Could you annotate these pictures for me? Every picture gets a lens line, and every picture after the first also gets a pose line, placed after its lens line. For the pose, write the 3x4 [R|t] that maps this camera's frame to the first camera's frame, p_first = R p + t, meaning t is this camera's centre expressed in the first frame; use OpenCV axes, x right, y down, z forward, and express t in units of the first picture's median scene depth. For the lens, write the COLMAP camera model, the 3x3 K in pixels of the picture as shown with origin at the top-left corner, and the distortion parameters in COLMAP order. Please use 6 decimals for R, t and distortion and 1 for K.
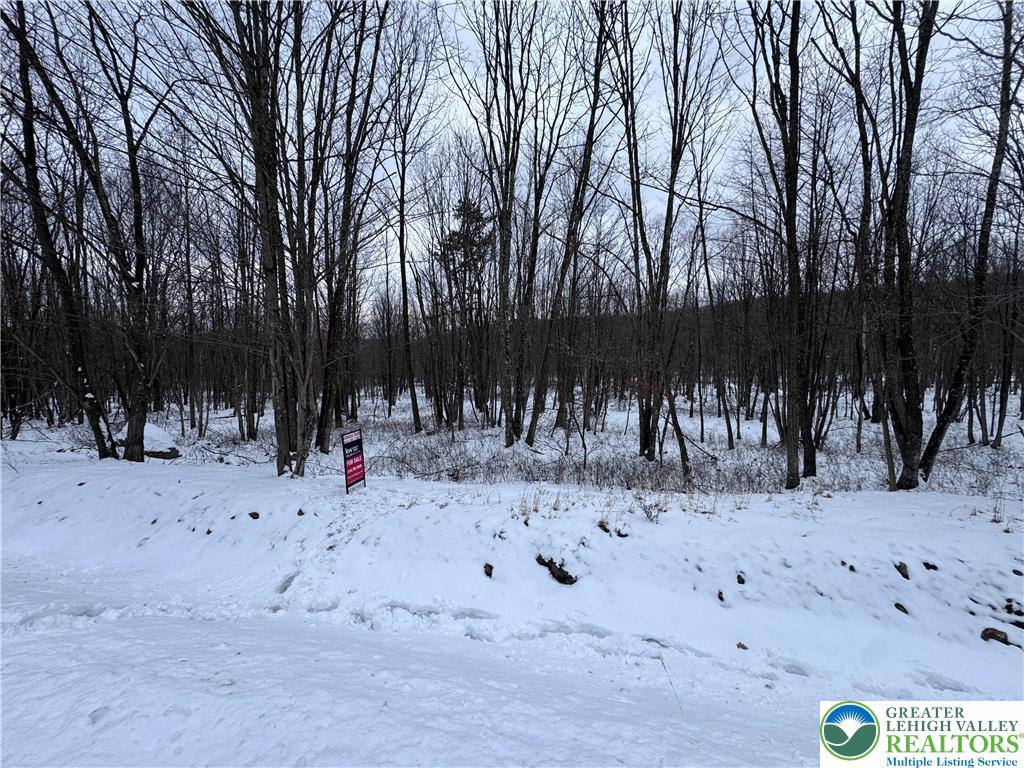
lens RADIAL K [[406.5, 0, 510.8], [0, 406.5, 384.0], [0, 0, 1]] dist [-0.004936, 0.000245]
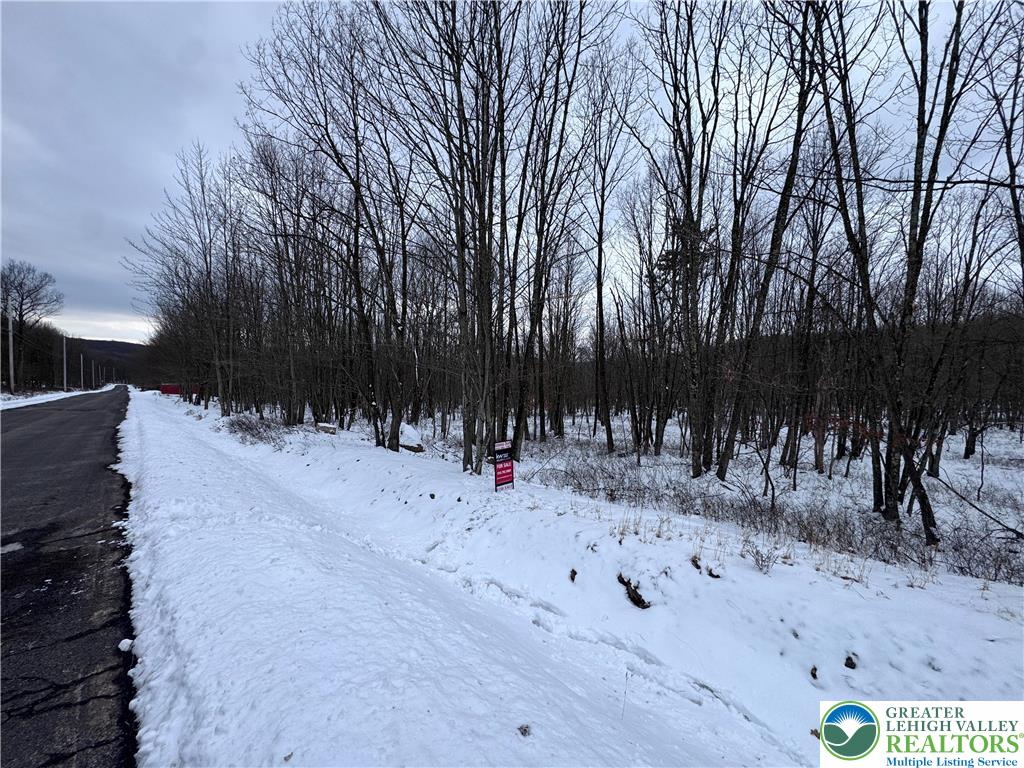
lens RADIAL K [[406.5, 0, 508.7], [0, 406.5, 385.7], [0, 0, 1]] dist [-0.004936, 0.000245]
pose [[0.853620, 0.017172, -0.520614, 0.273993], [-0.042766, 0.998393, -0.037189, -0.003863], [0.519138, 0.054010, 0.852982, -0.041850]]
